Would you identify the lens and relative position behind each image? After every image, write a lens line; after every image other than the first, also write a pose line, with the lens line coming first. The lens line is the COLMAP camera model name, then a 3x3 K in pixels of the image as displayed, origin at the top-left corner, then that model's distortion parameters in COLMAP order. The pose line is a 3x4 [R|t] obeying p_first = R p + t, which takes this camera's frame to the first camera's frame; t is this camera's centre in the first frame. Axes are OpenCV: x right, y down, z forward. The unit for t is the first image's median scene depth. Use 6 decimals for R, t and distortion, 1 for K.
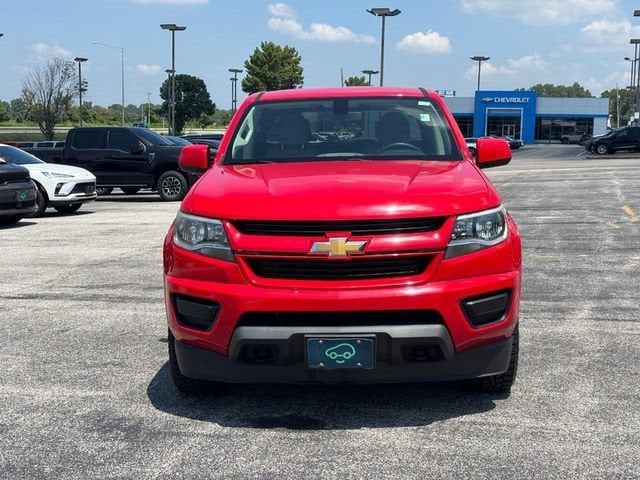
lens RADIAL K [[988.3, 0, 310.7], [0, 988.3, 239.8], [0, 0, 1]] dist [0.007056, 0.048003]
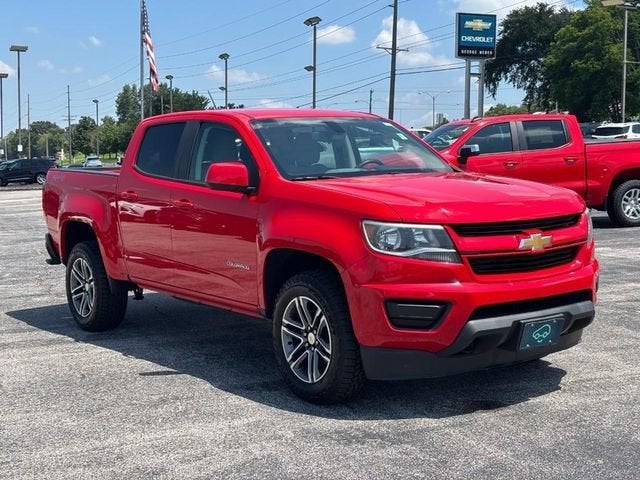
lens RADIAL K [[988.3, 0, 310.7], [0, 988.3, 239.8], [0, 0, 1]] dist [0.007056, 0.048003]
pose [[0.810839, -0.059587, 0.582227, -0.856316], [0.079046, 0.996838, -0.008064, -0.006969], [-0.579906, 0.052562, 0.812986, 0.207170]]
